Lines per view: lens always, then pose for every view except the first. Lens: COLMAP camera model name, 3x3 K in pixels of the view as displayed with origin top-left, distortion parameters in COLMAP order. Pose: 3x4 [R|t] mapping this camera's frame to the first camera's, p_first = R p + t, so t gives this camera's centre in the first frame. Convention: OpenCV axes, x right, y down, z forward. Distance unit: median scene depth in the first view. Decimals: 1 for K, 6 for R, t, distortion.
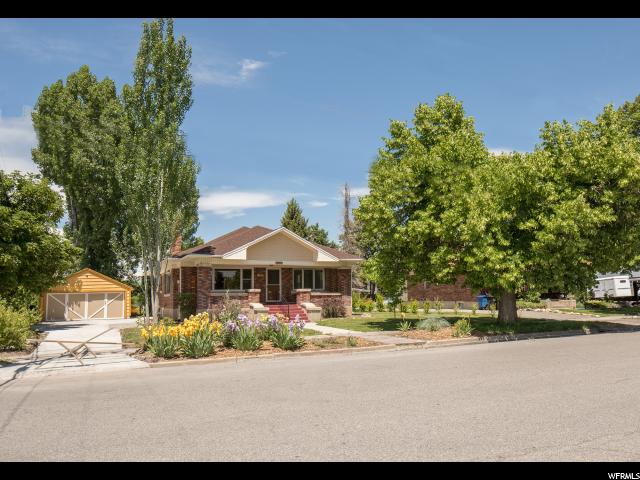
lens RADIAL K [[435.8, 0, 321.3], [0, 435.8, 240.1], [0, 0, 1]] dist [-0.005146, -0.000259]
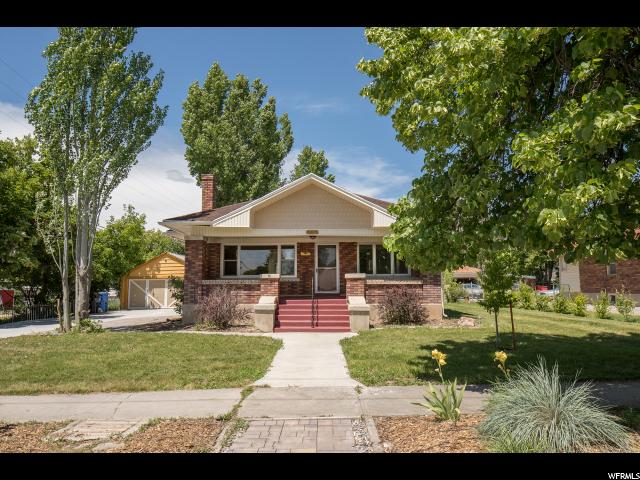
lens RADIAL K [[435.8, 0, 318.1], [0, 435.8, 239.9], [0, 0, 1]] dist [-0.005146, -0.000259]
pose [[0.905142, -0.032973, -0.423828, 0.172334], [0.045156, 0.998804, 0.018730, 0.050576], [0.422704, -0.036092, 0.905549, 0.426582]]
